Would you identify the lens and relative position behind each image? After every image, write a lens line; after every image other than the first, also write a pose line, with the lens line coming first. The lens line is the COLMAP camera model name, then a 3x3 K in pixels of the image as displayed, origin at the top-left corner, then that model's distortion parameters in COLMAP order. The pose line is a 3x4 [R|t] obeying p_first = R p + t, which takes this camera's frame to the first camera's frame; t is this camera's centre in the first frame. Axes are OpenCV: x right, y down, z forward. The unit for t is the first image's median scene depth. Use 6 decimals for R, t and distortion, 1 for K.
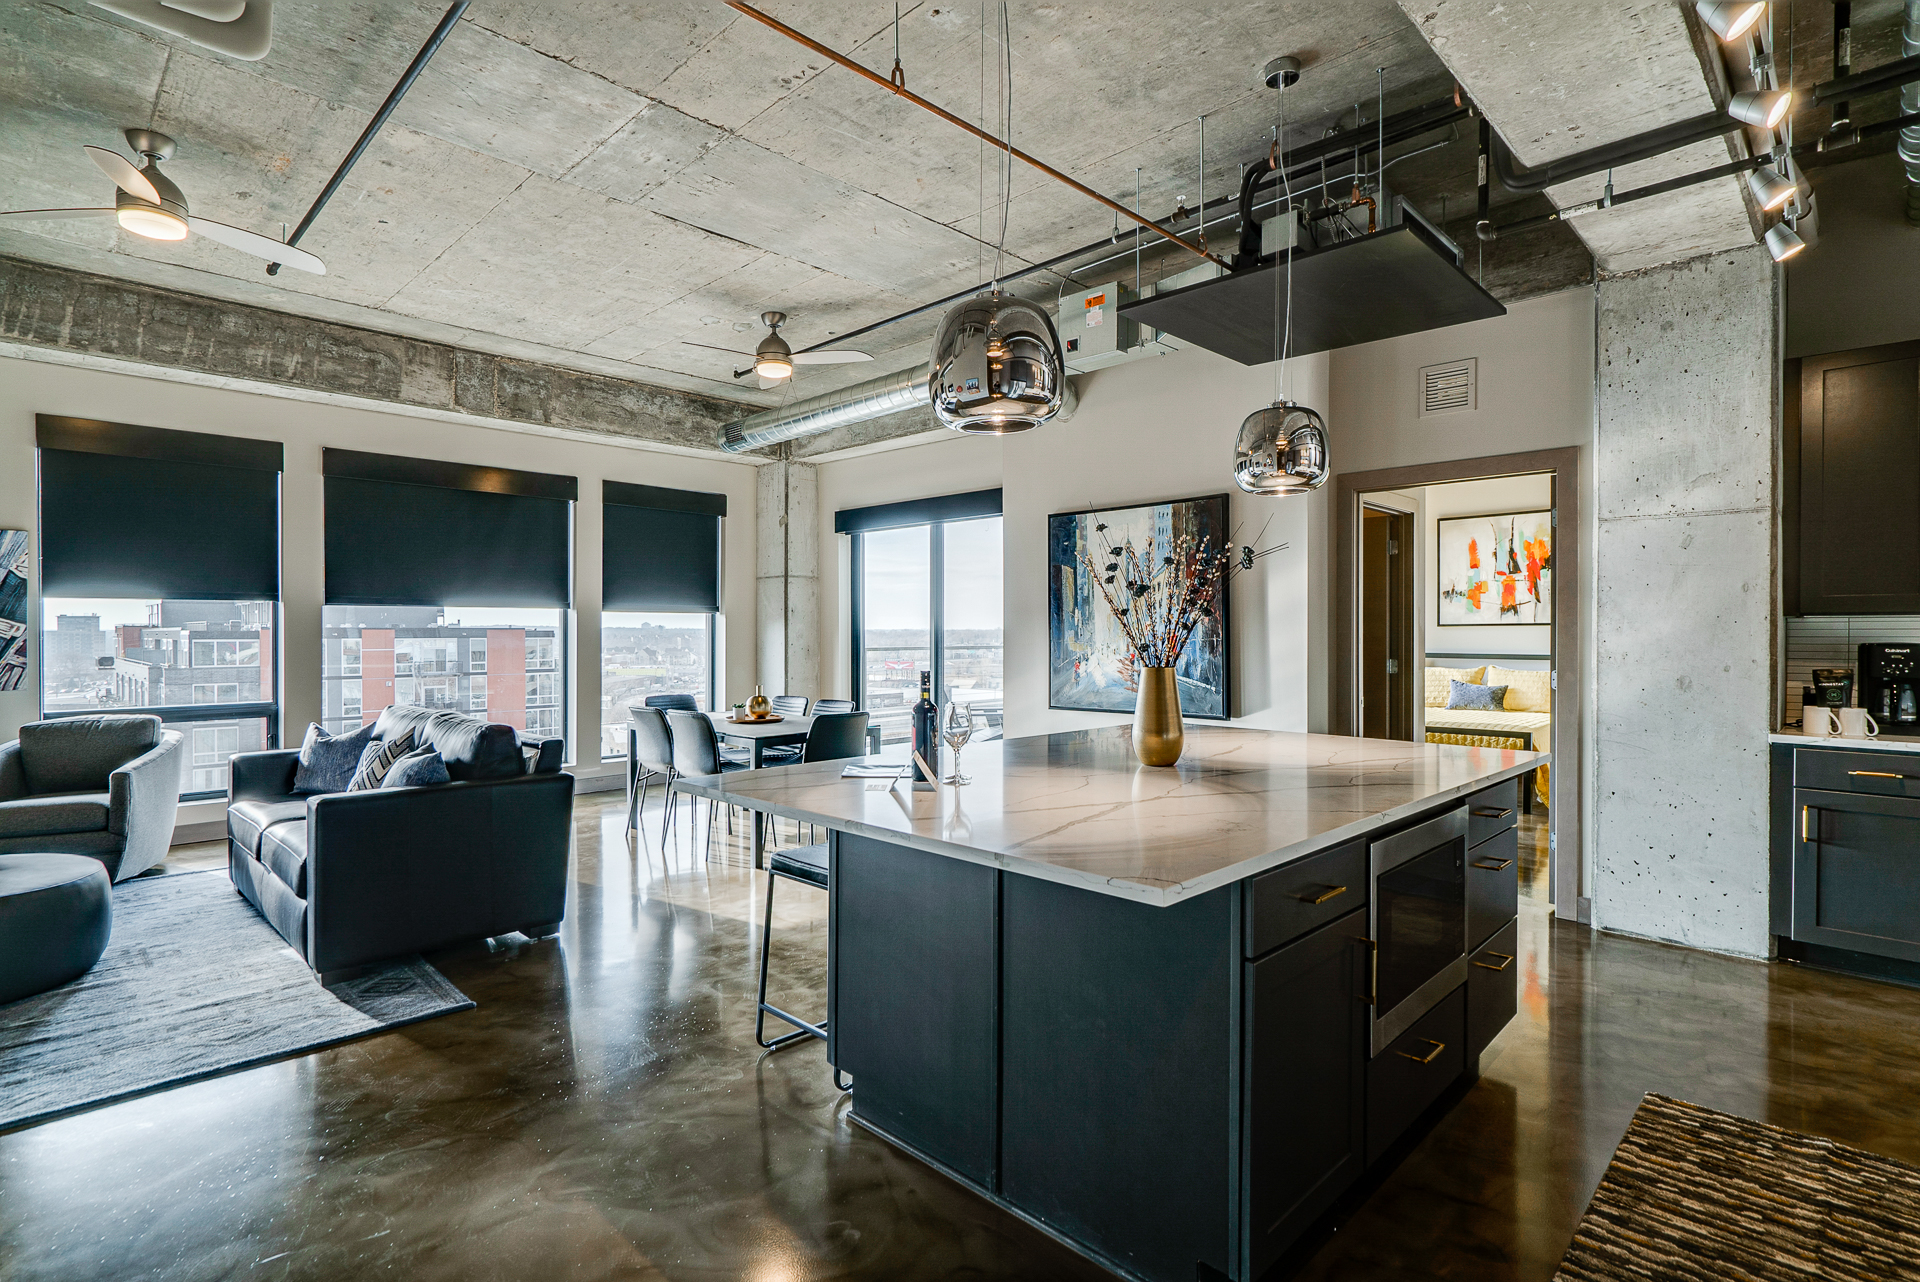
lens RADIAL K [[927.2, 0, 962.0], [0, 927.2, 636.3], [0, 0, 1]] dist [0.002459, 0.000628]
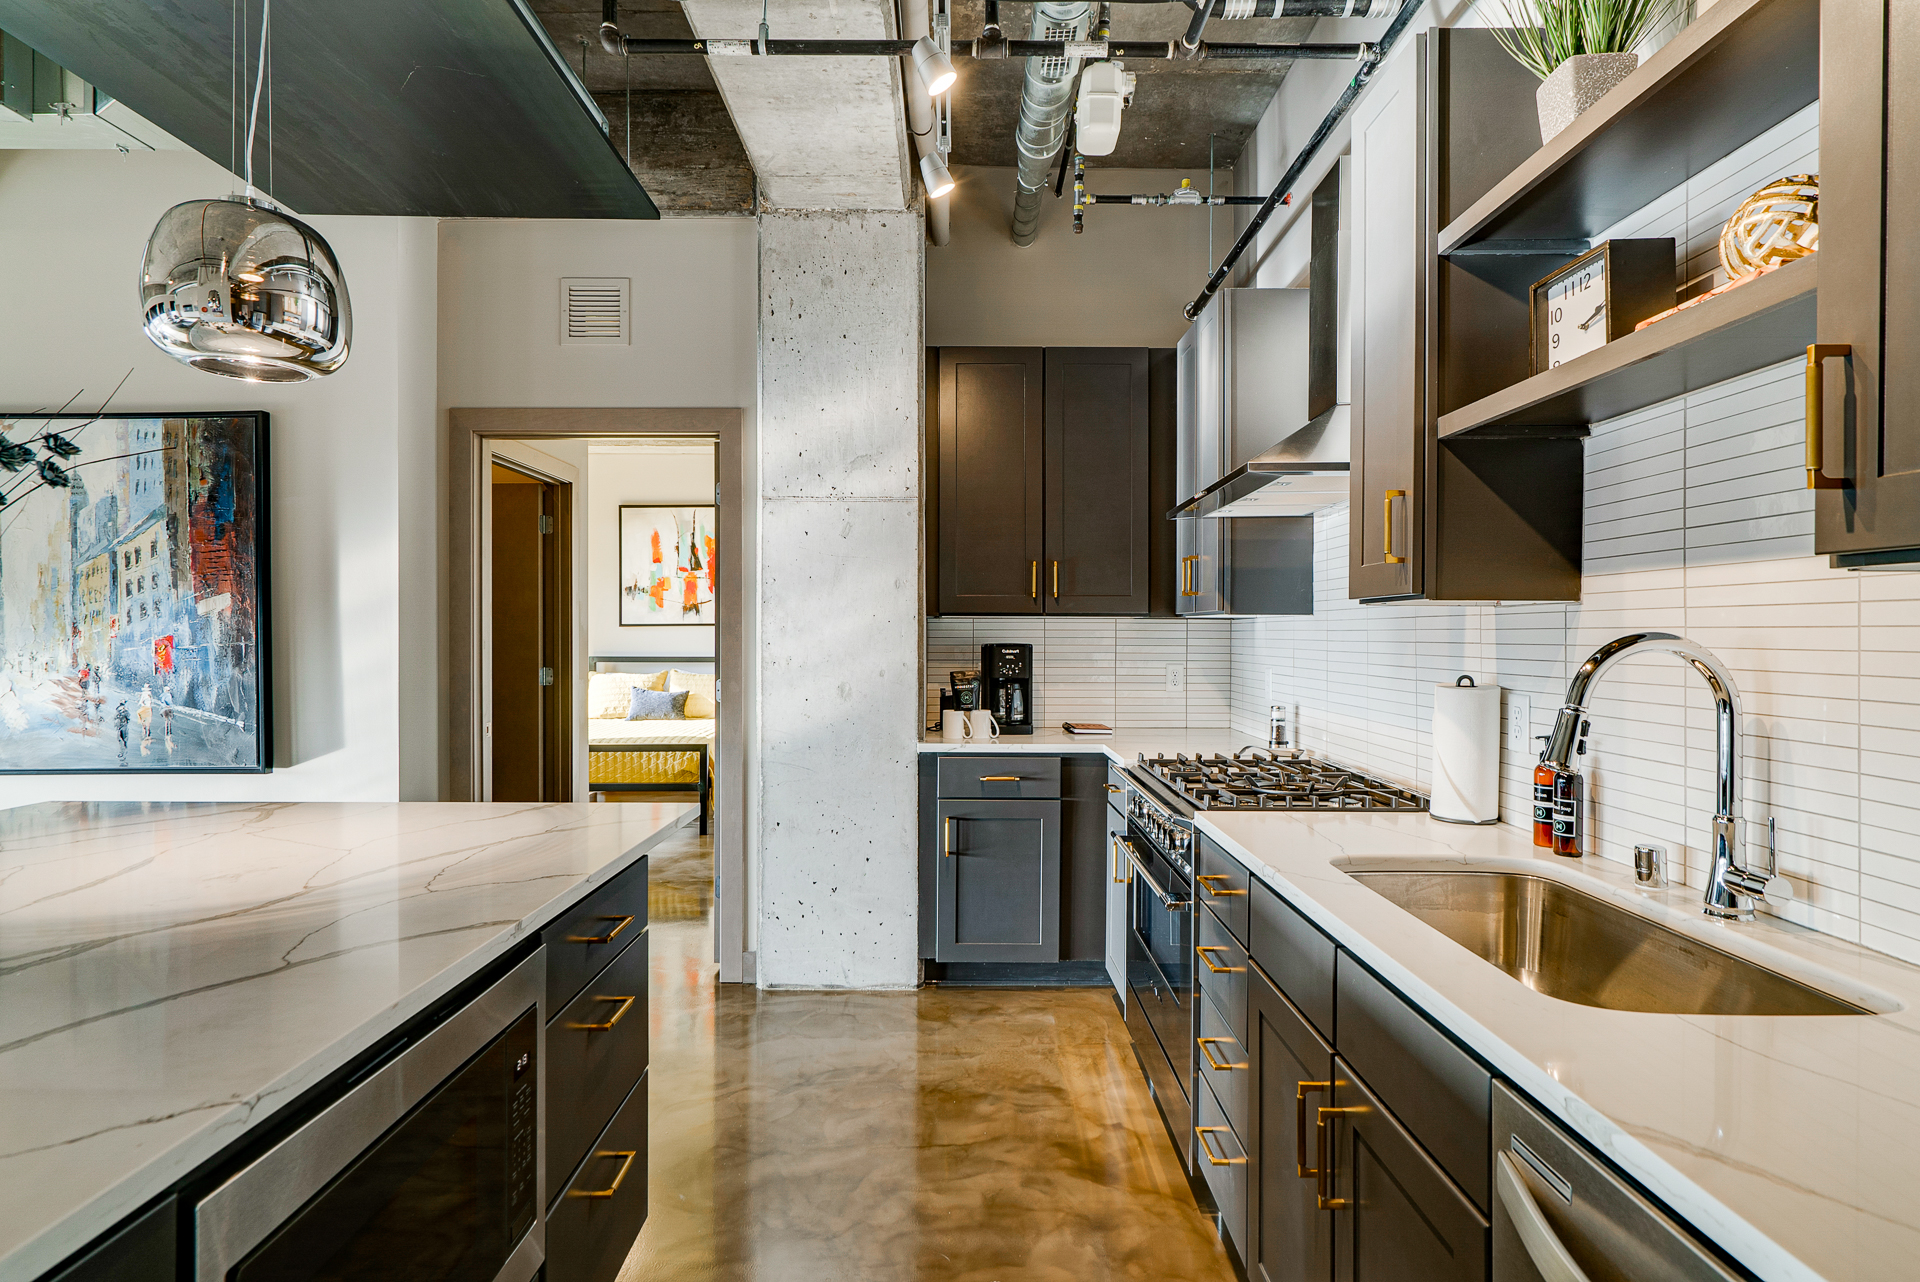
lens RADIAL K [[975.2, 0, 960.0], [0, 975.2, 641.0], [0, 0, 1]] dist [0.000947, 0.000019]
pose [[0.707130, -0.004969, 0.707066, 0.136346], [0.002558, 0.999987, 0.004469, -0.000310], [-0.707079, -0.001351, 0.707133, 0.181792]]
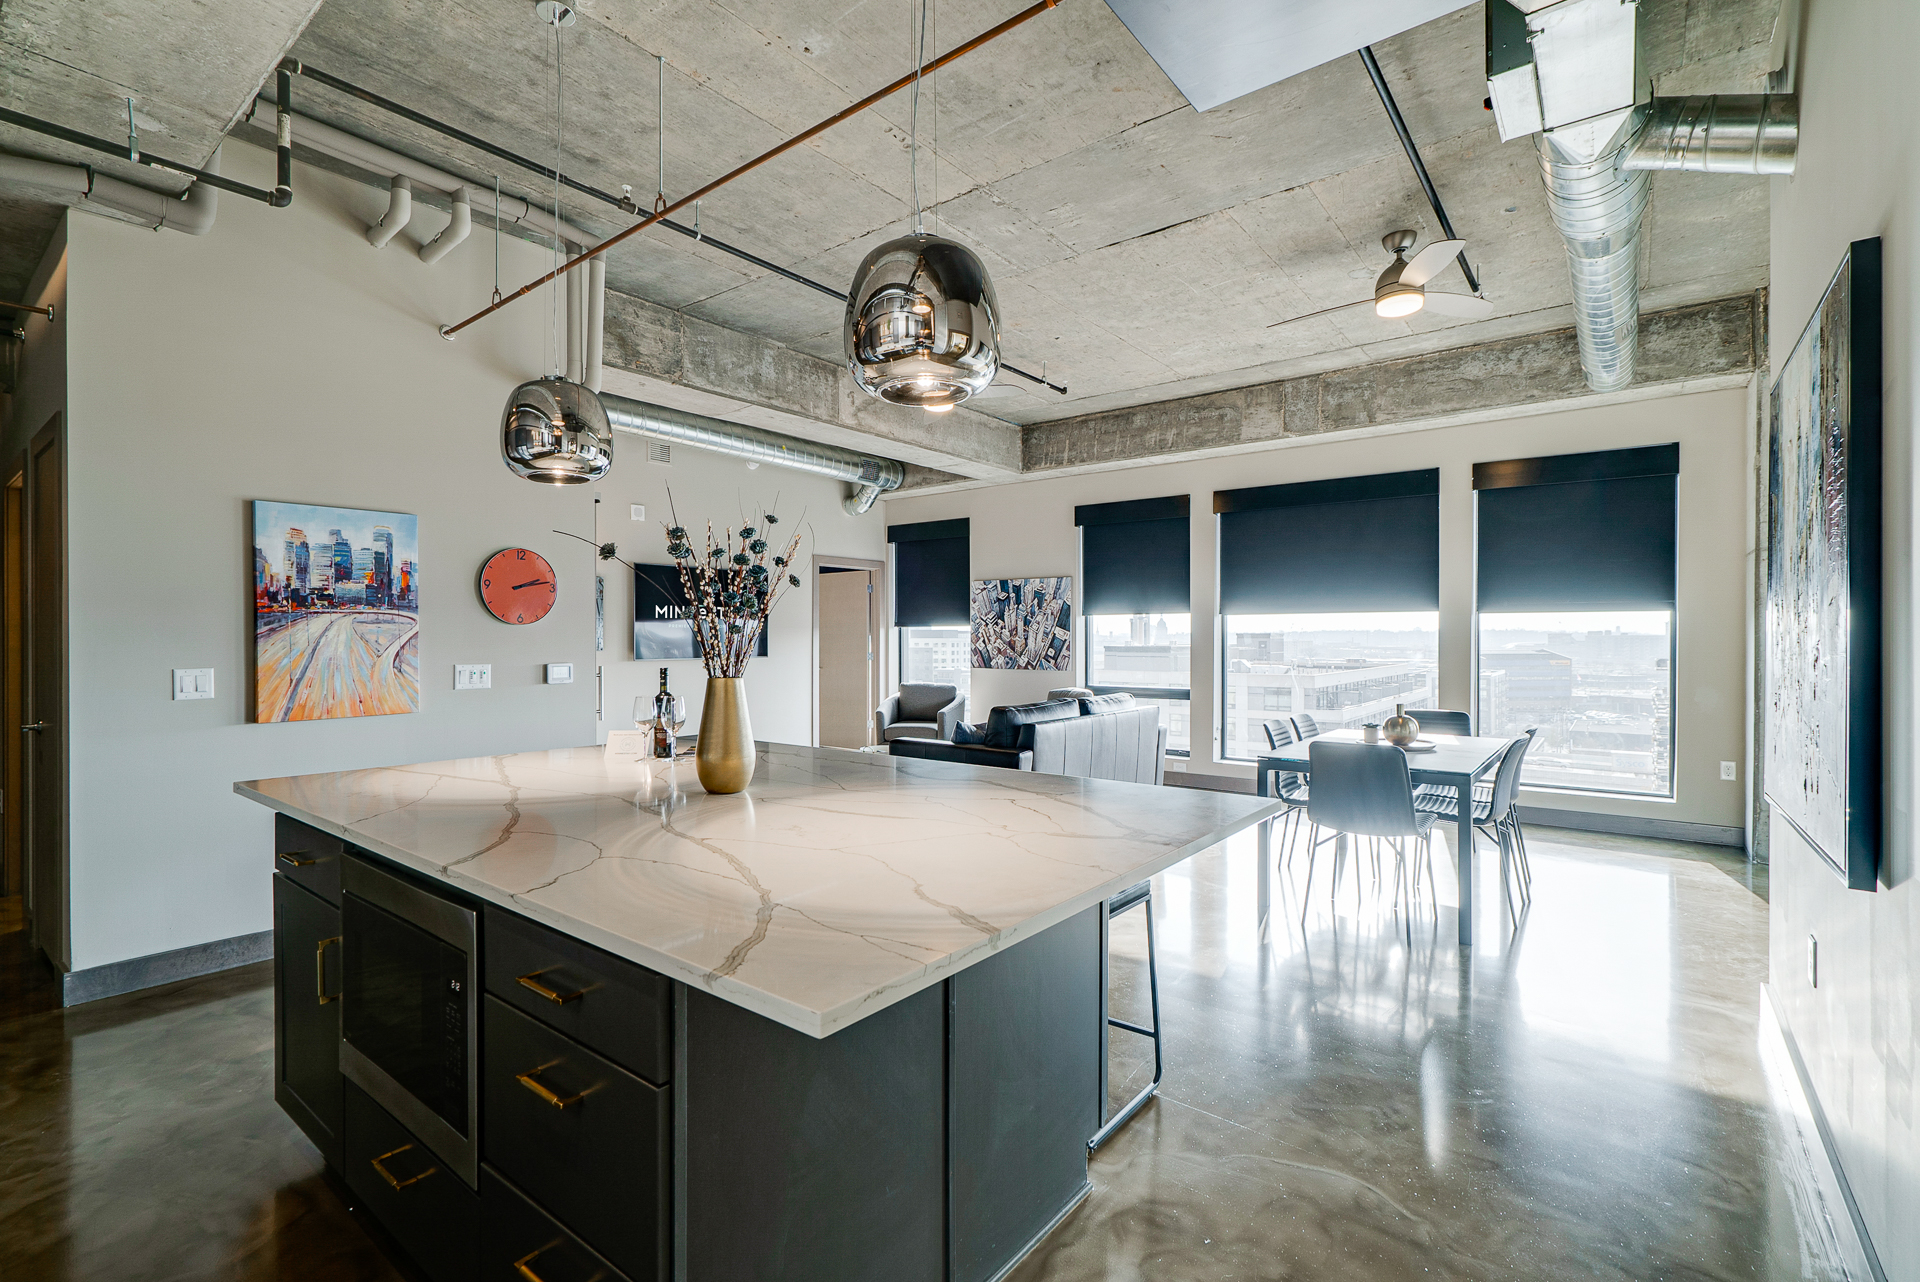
lens RADIAL K [[891.2, 0, 960.0], [0, 891.2, 641.0], [0, 0, 1]] dist [0.001729, 0.000085]
pose [[0.109168, 0.005824, -0.994006, 0.539094], [-0.005406, 0.999972, 0.005265, -0.003680], [0.994009, 0.004799, 0.109196, 0.572795]]
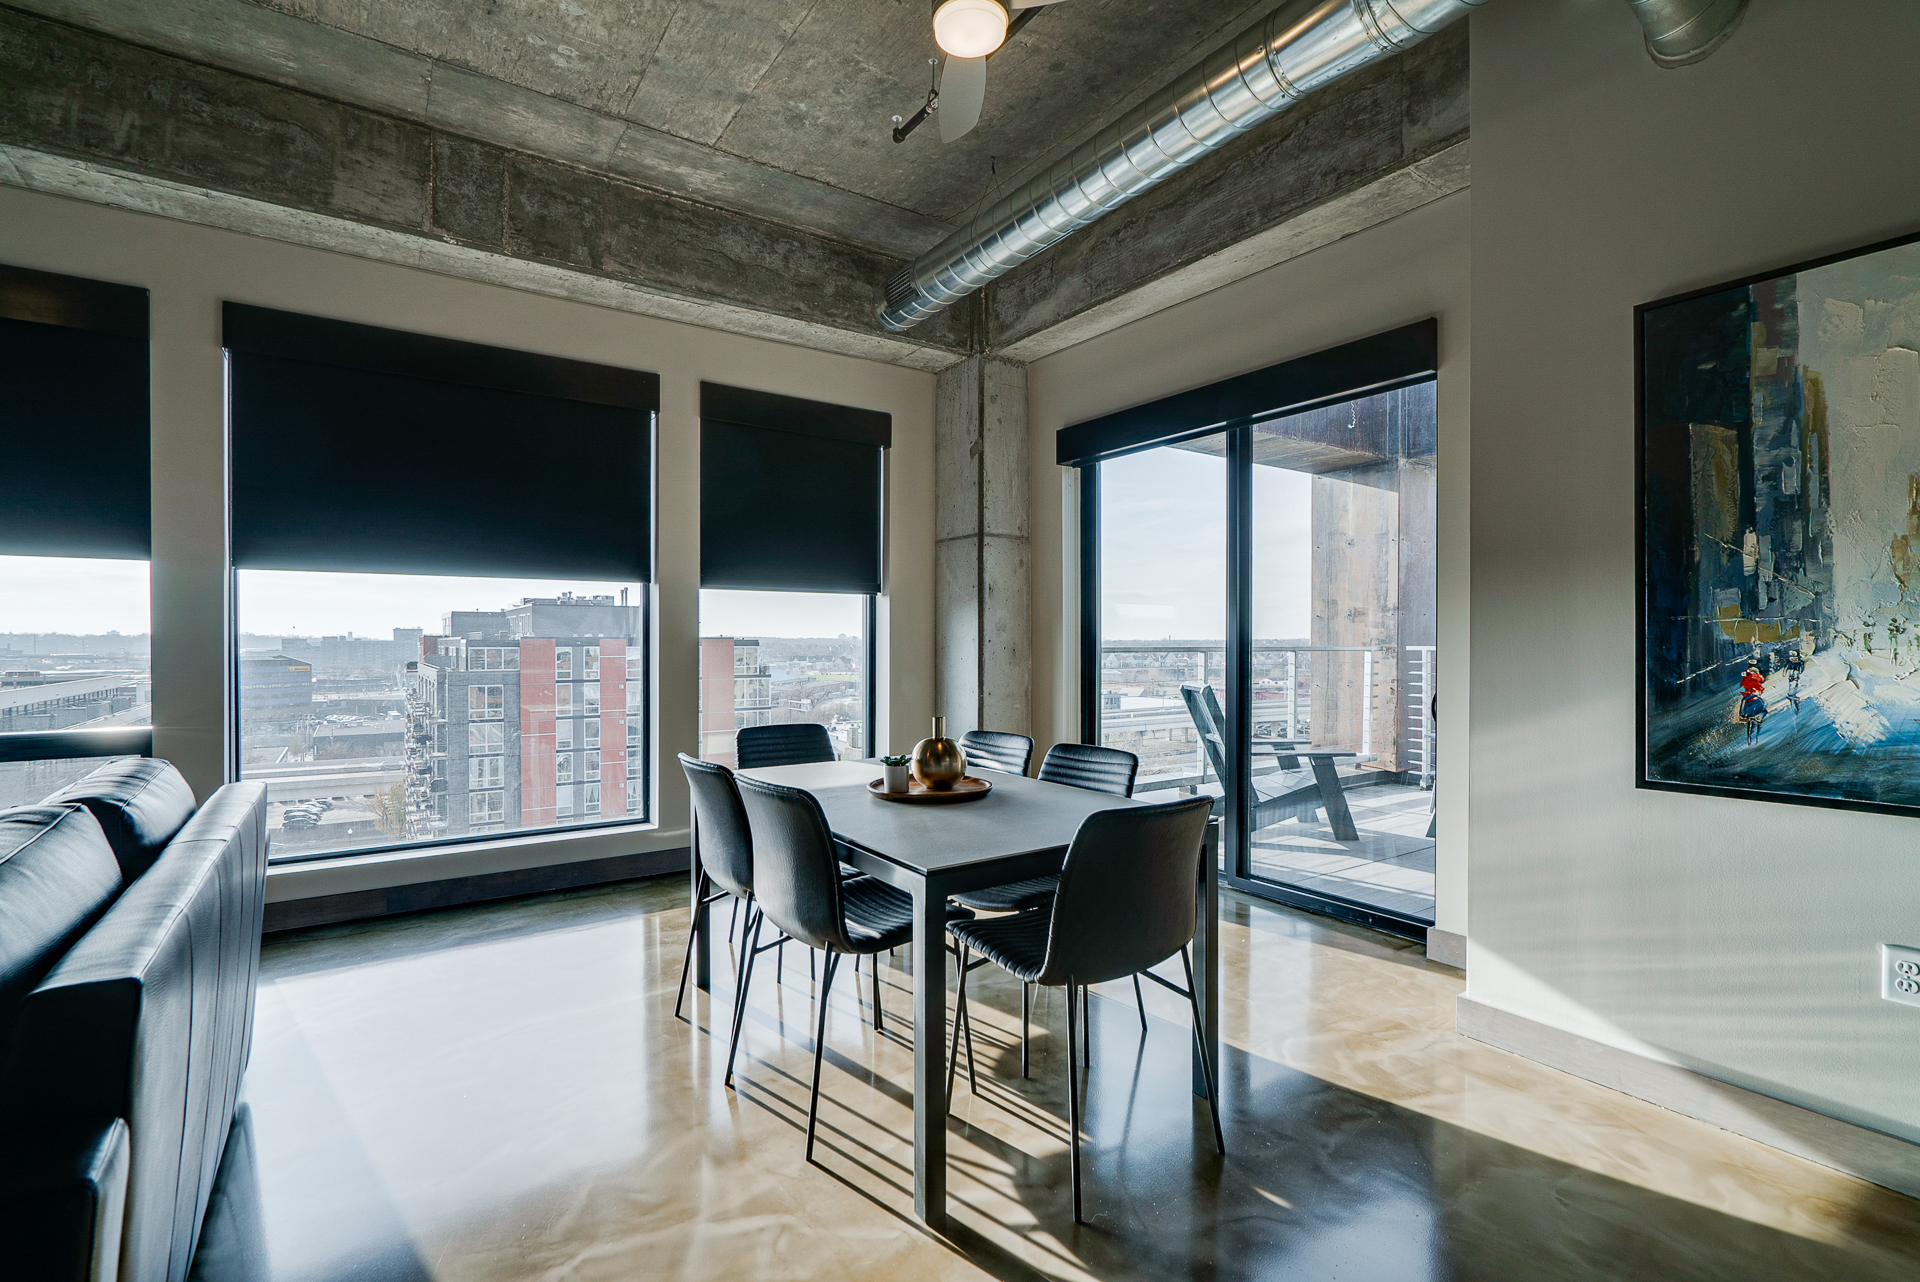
lens RADIAL K [[860.8, 0, 947.9], [0, 860.8, 647.6], [0, 0, 1]] dist [-0.000231, -0.000340]
pose [[0.978641, 0.001081, -0.205574, -0.132210], [-0.000805, 0.999999, 0.001425, 0.018513], [0.205575, -0.001229, 0.978640, 0.611218]]
